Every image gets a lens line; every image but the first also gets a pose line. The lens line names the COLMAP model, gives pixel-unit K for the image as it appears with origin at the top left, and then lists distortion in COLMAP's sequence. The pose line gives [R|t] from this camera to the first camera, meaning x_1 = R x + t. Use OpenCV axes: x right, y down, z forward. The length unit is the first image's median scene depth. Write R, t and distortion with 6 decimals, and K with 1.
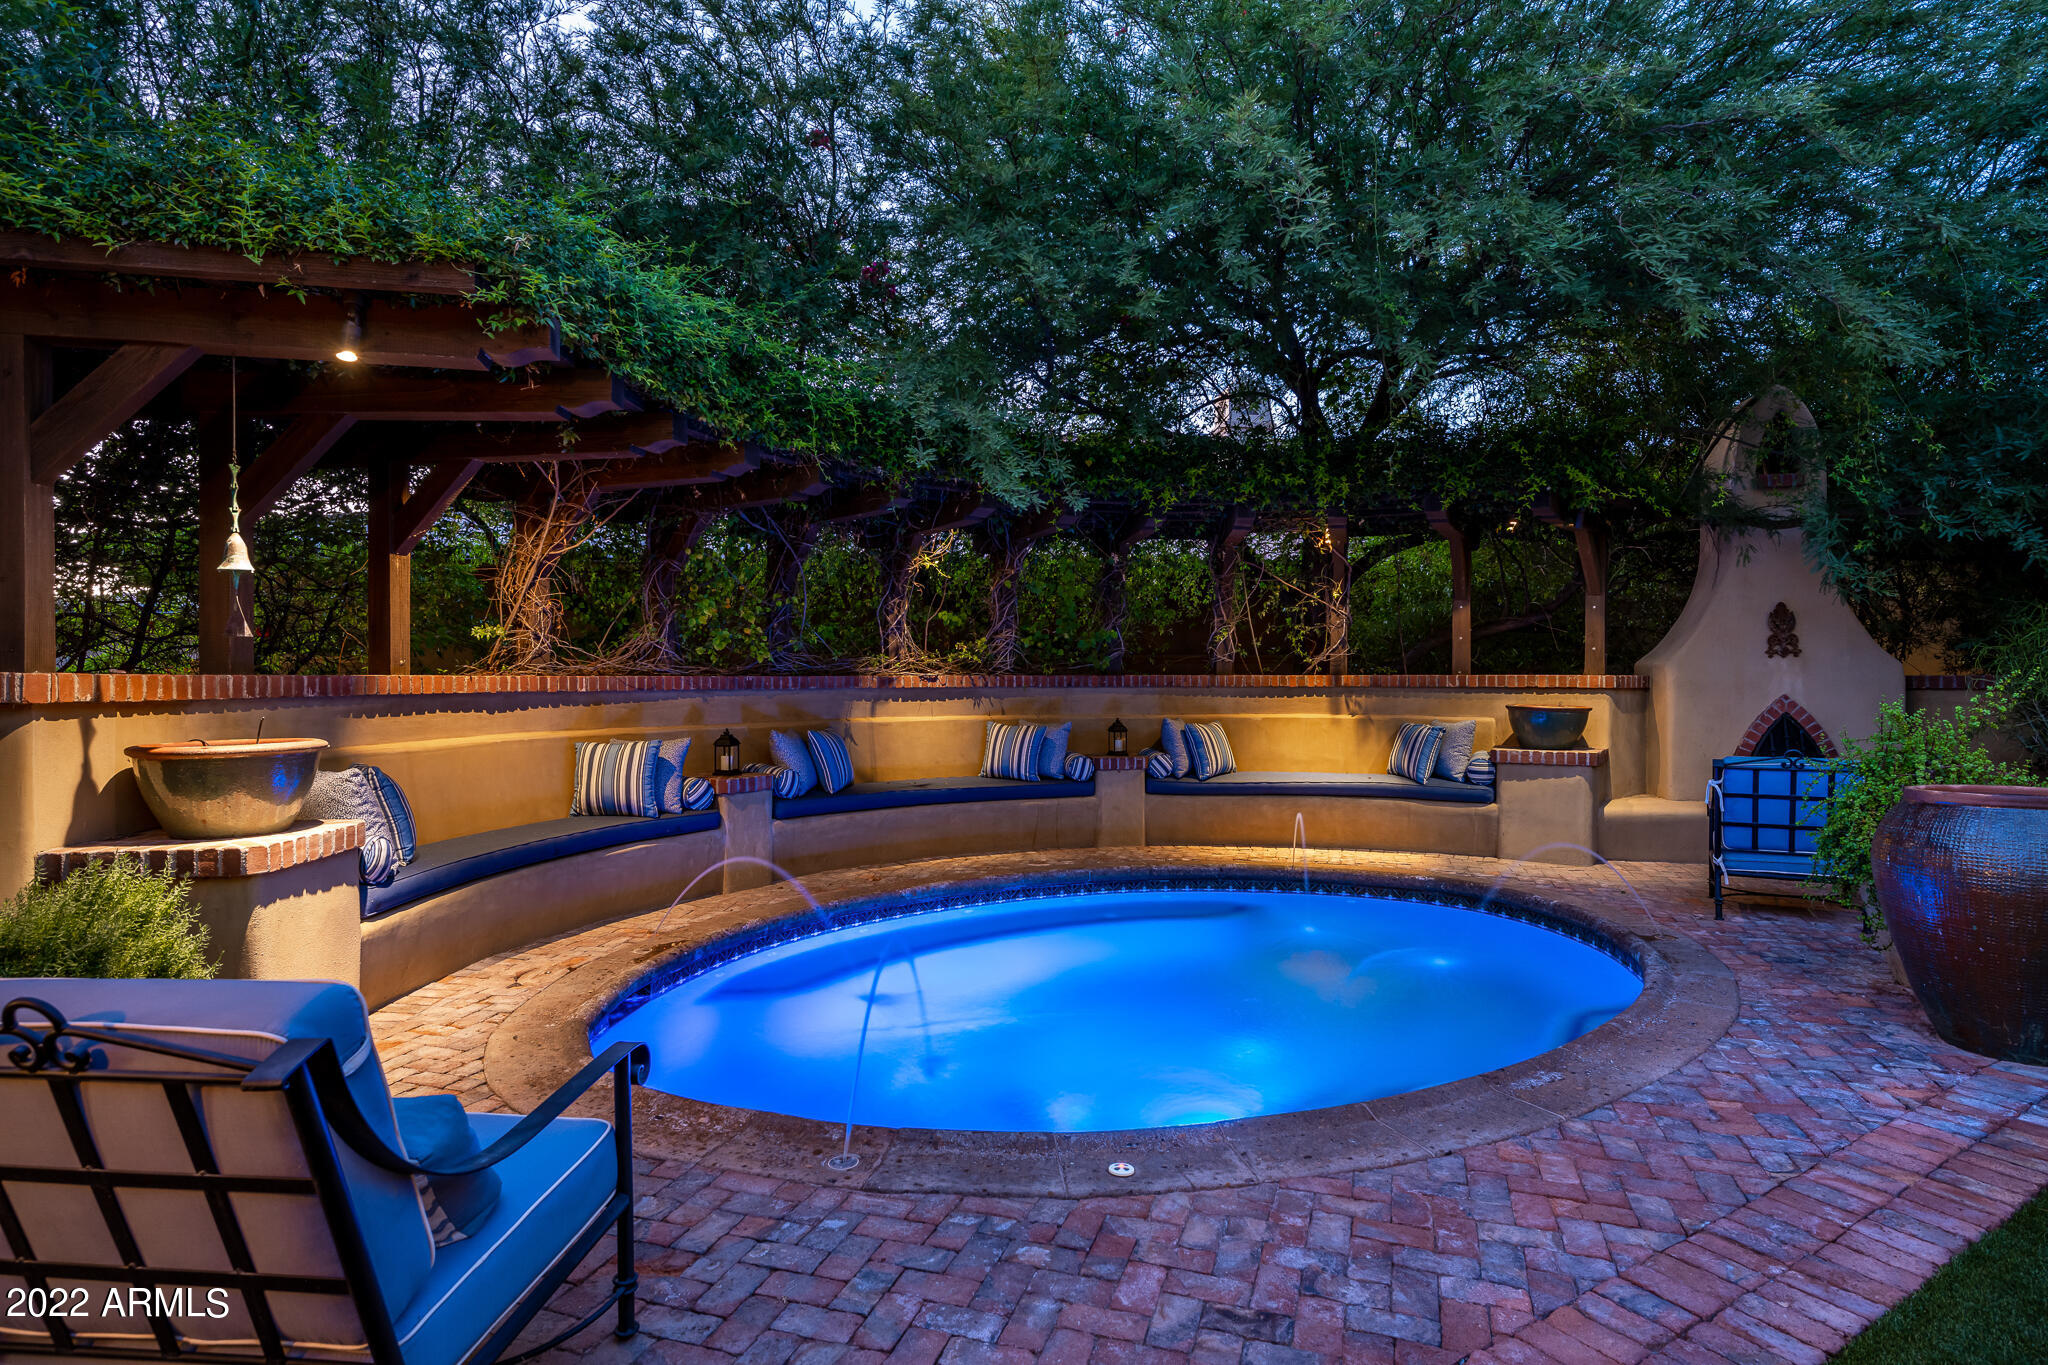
lens RADIAL K [[1059.9, 0, 1028.4], [0, 1059.9, 681.2], [0, 0, 1]] dist [-0.000414, -0.000396]
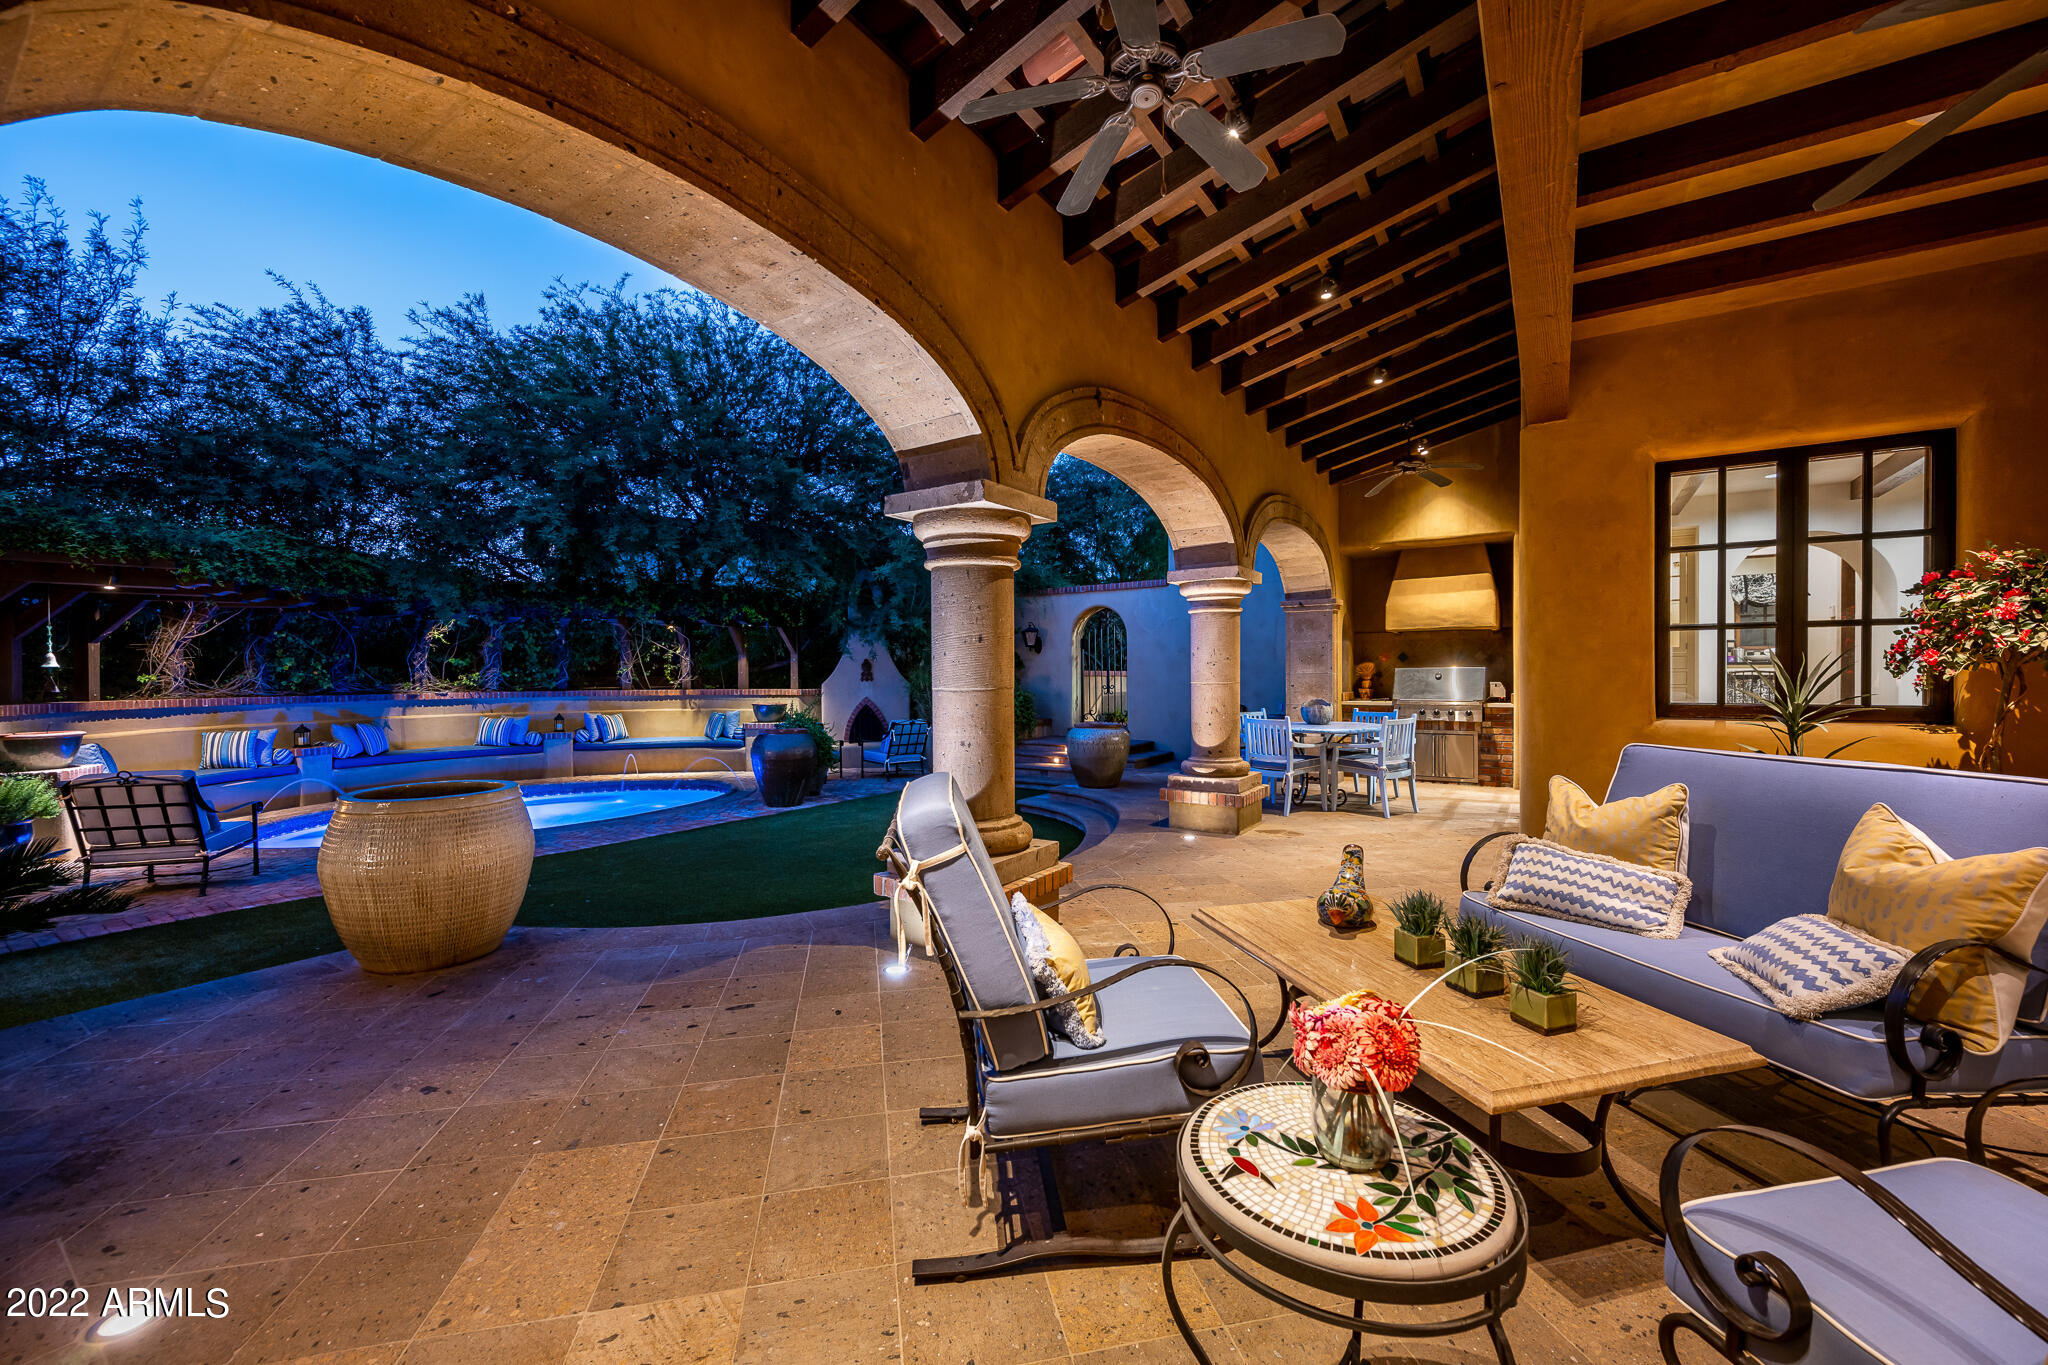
lens RADIAL K [[803.5, 0, 1028.2], [0, 803.5, 678.9], [0, 0, 1]] dist [-0.003057, -0.000477]
pose [[0.904494, -0.005160, 0.426456, 0.262617], [0.005374, 0.999985, 0.000700, -0.027937], [-0.426453, 0.001659, 0.904508, -0.801989]]
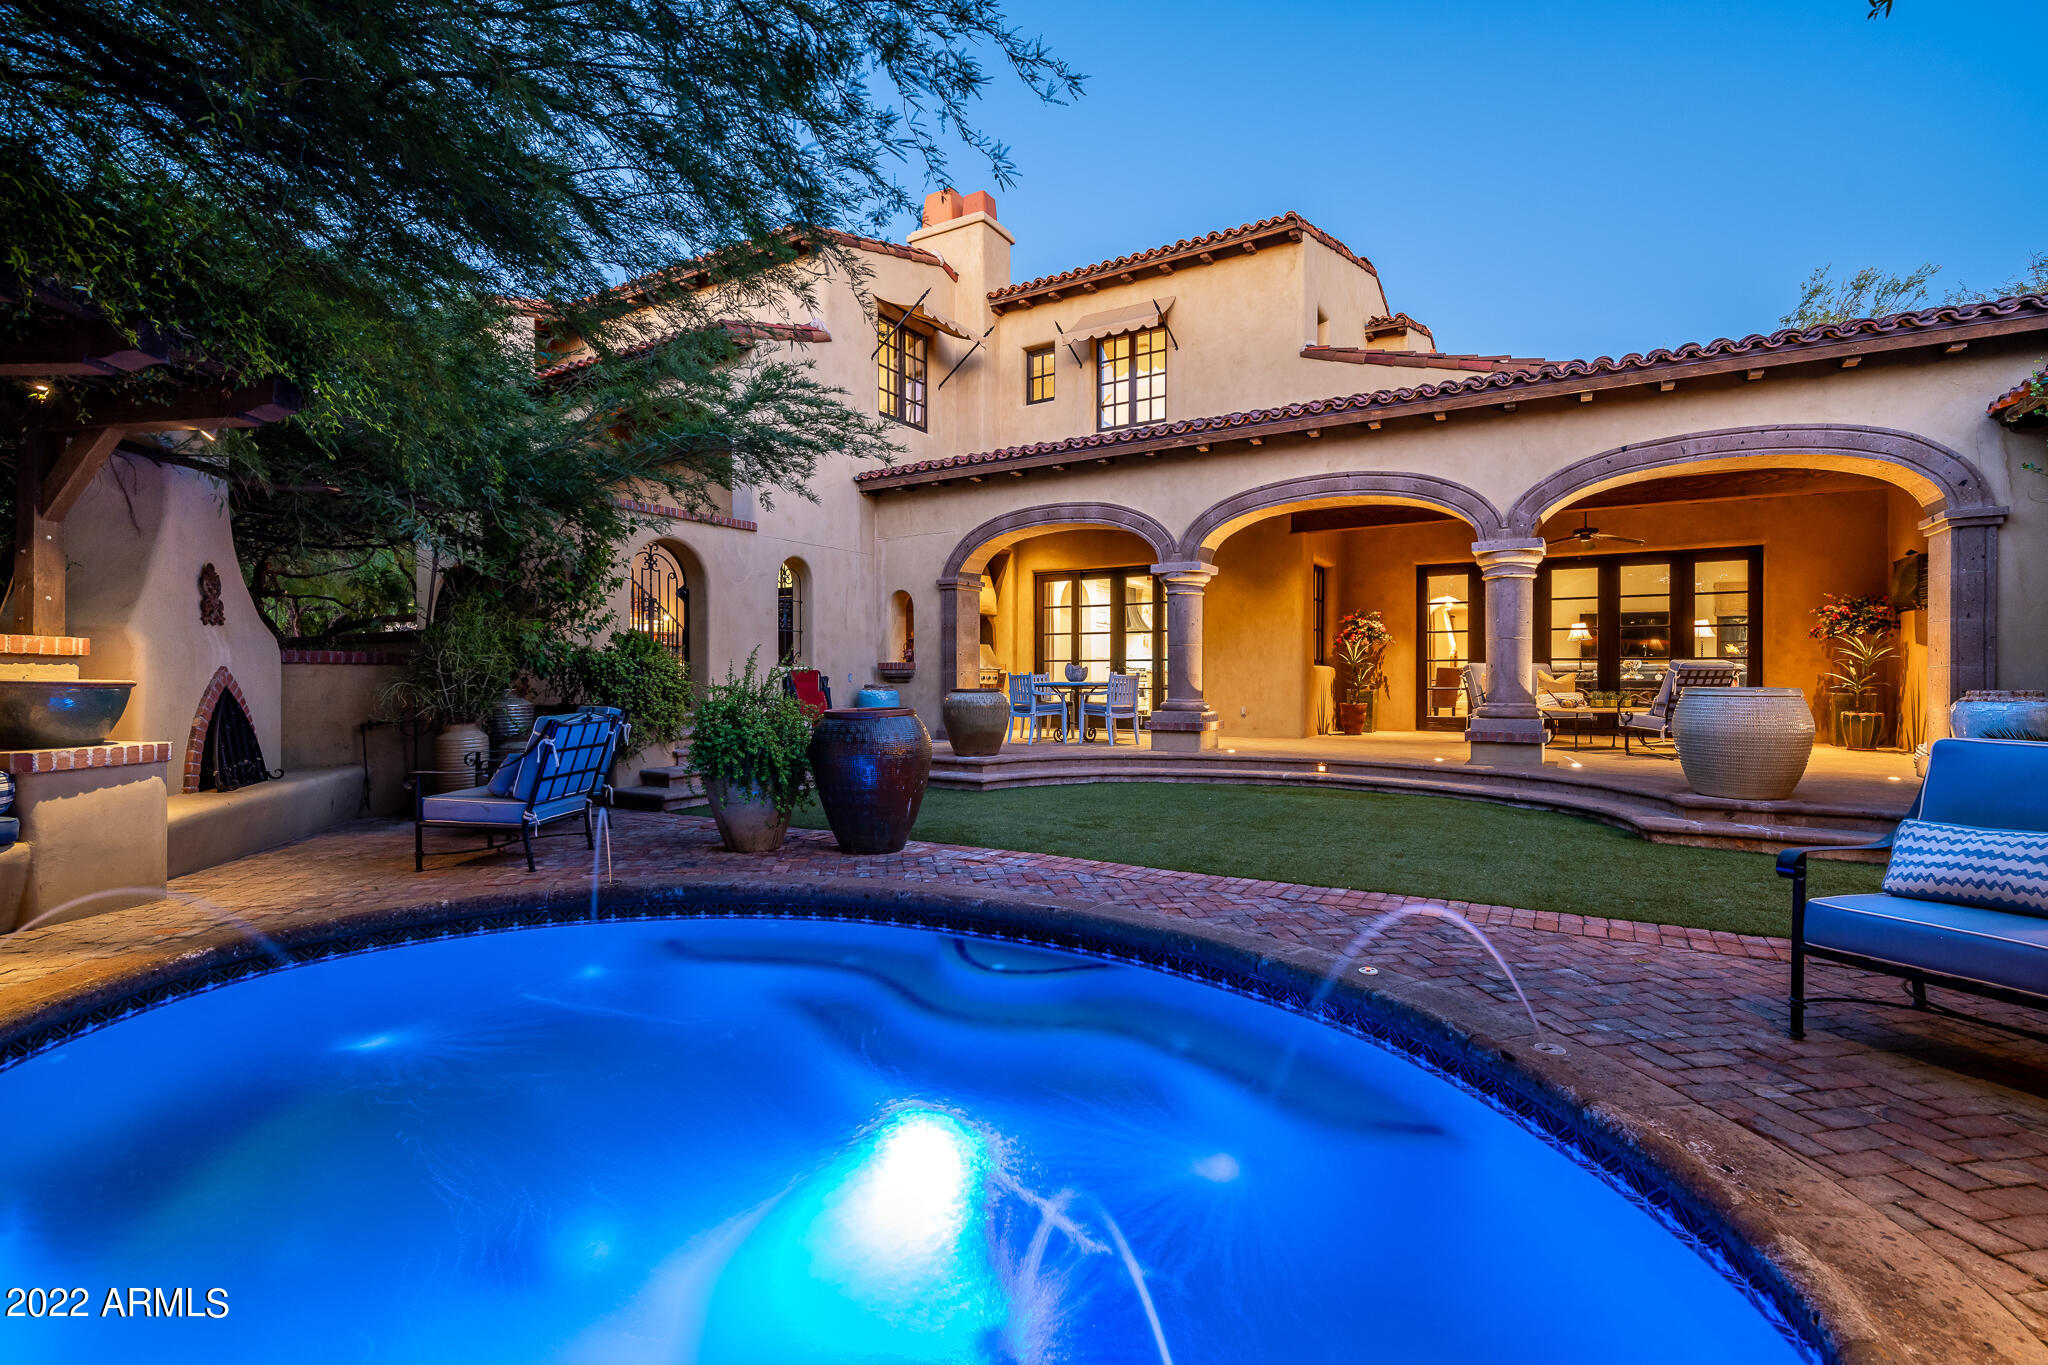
lens RADIAL K [[935.1, 0, 1023.8], [0, 935.1, 680.9], [0, 0, 1]] dist [-0.001326, 0.000436]
pose [[-0.459903, -0.002000, 0.887967, -0.304525], [0.006329, 0.999965, 0.005530, 0.024242], [-0.887946, 0.008163, -0.459875, 0.747733]]
